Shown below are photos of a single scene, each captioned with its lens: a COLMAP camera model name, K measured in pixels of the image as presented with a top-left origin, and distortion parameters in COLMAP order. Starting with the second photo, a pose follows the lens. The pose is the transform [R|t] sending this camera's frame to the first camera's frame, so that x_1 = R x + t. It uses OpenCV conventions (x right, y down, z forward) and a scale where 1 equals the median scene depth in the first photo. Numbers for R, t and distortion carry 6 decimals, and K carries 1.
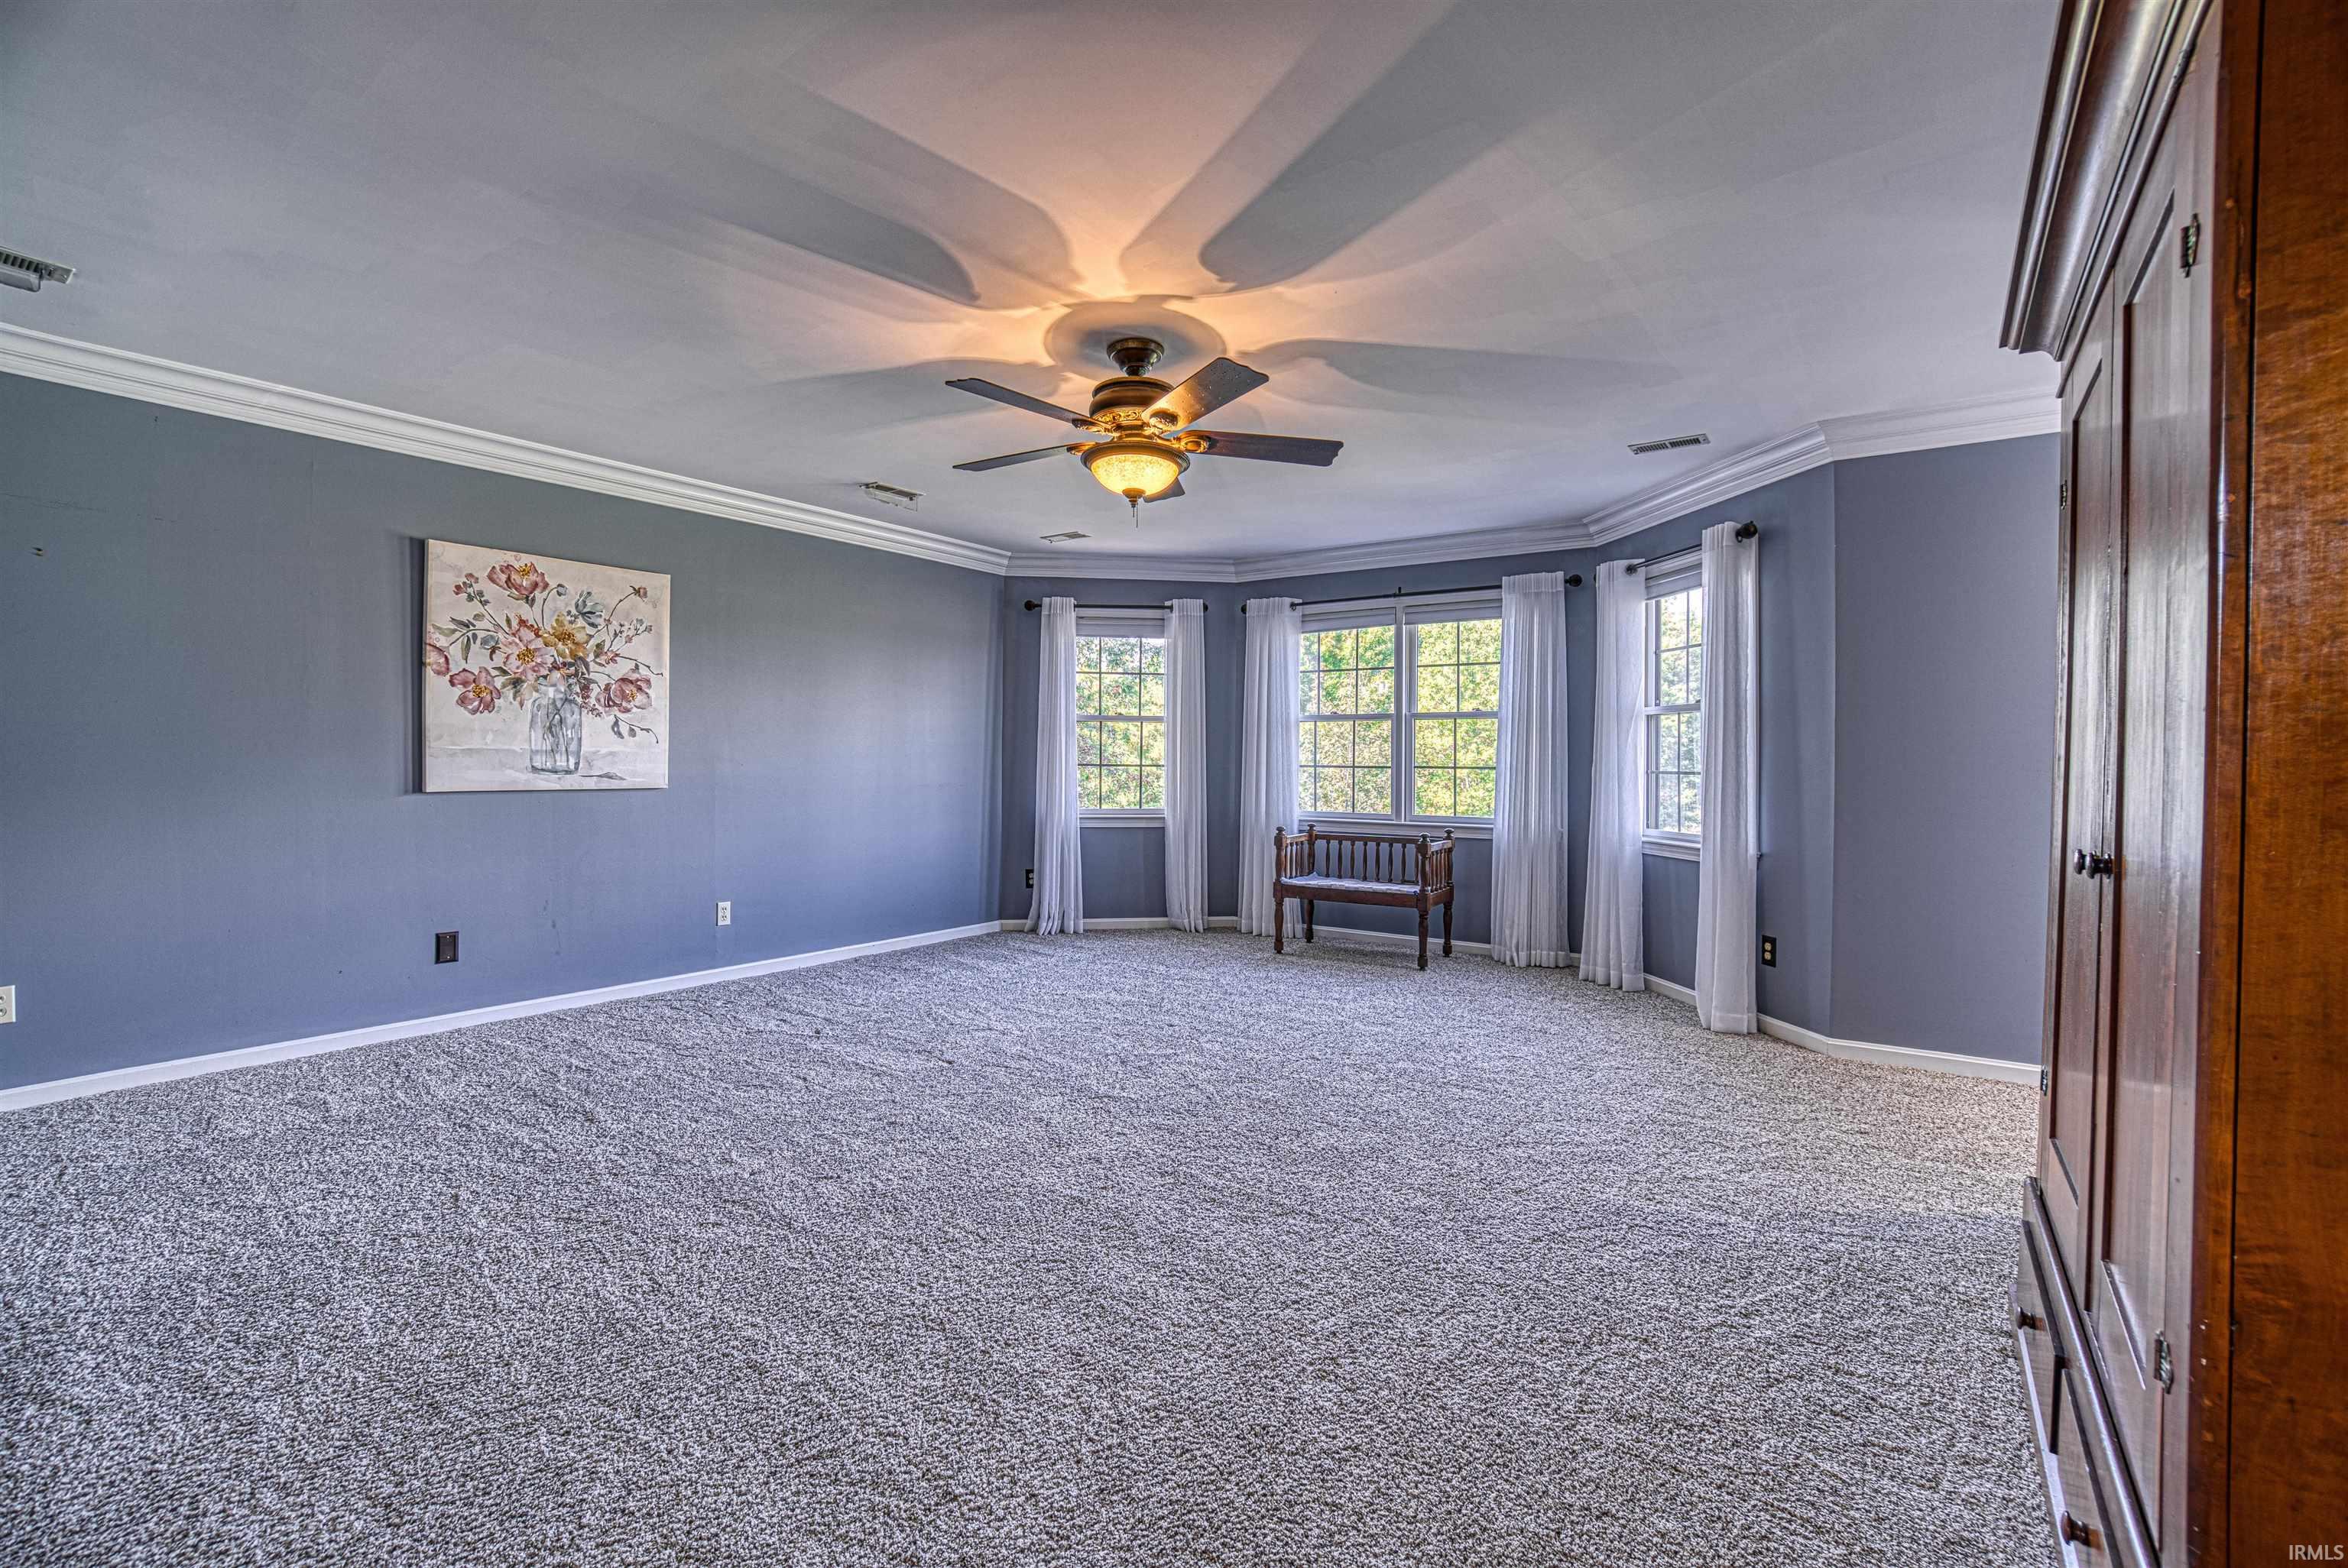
lens RADIAL K [[1019.7, 0, 1181.6], [0, 1019.7, 774.2], [0, 0, 1]] dist [-0.042310, 0.003841]
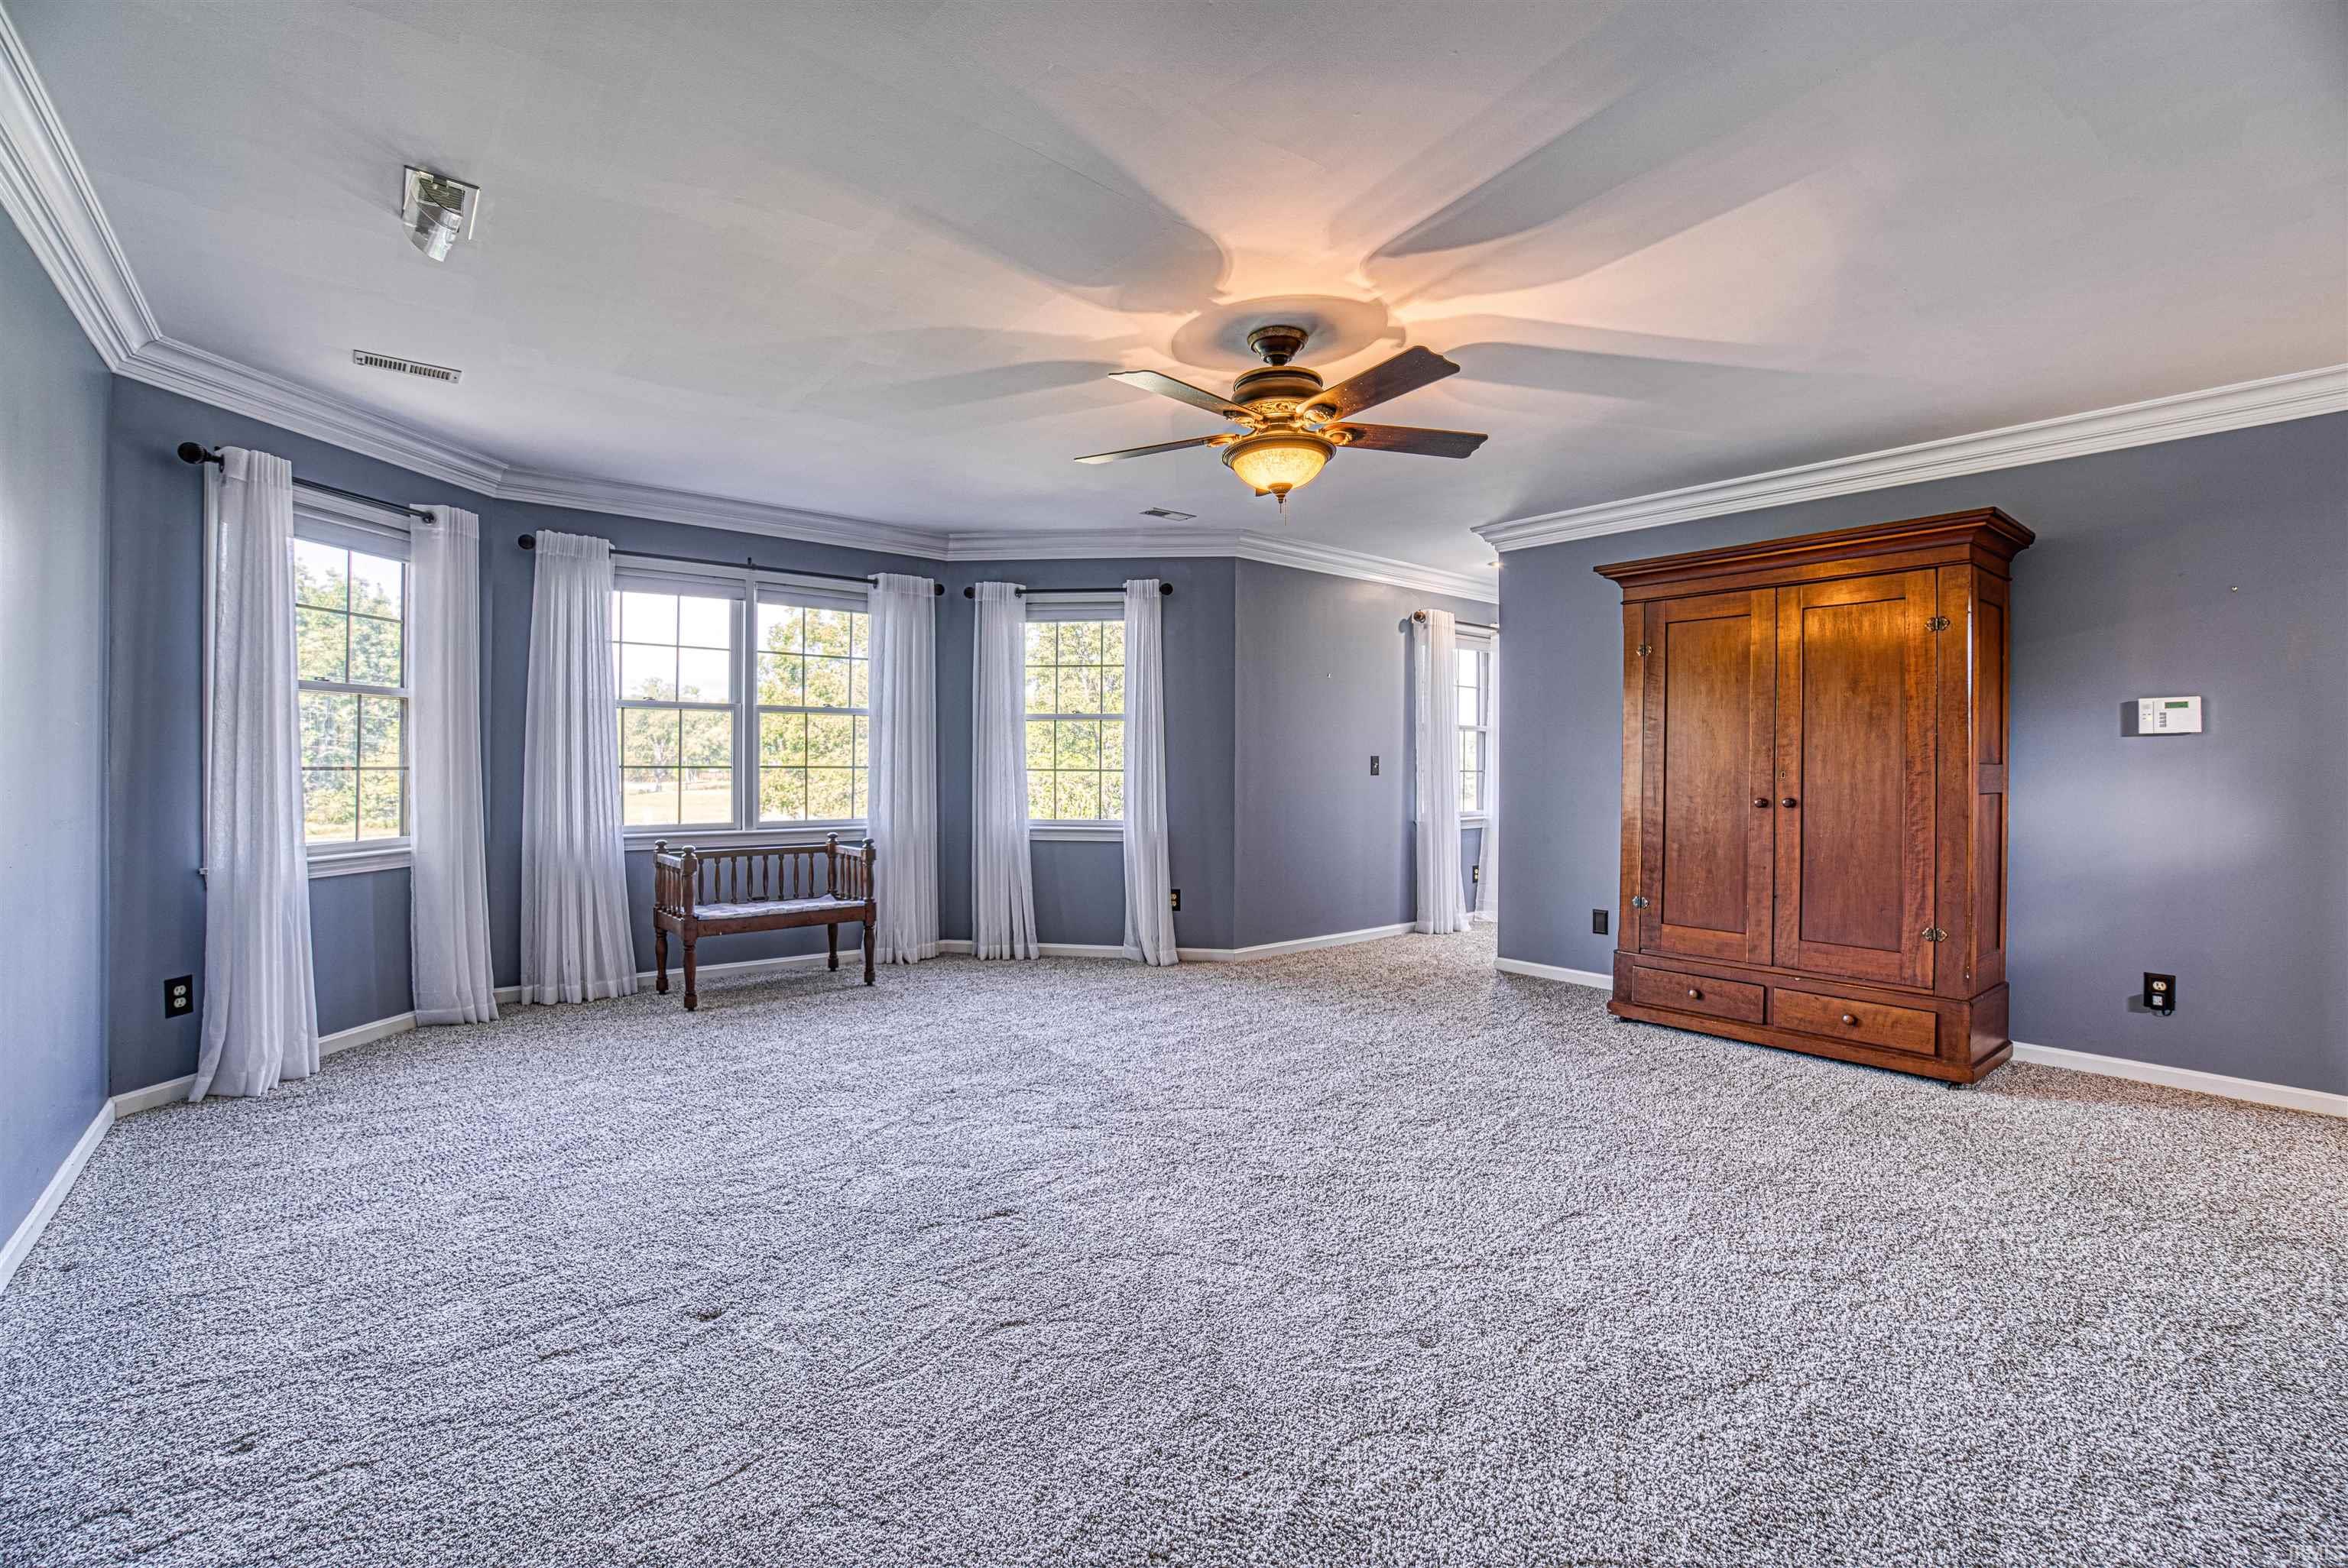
lens RADIAL K [[1019.7, 0, 1177.7], [0, 1019.7, 780.1], [0, 0, 1]] dist [-0.042310, 0.003841]
pose [[0.276093, -0.018894, 0.960945, -0.543459], [0.011286, 0.999802, 0.016416, -0.006416], [-0.961065, 0.006313, 0.276252, 0.444960]]
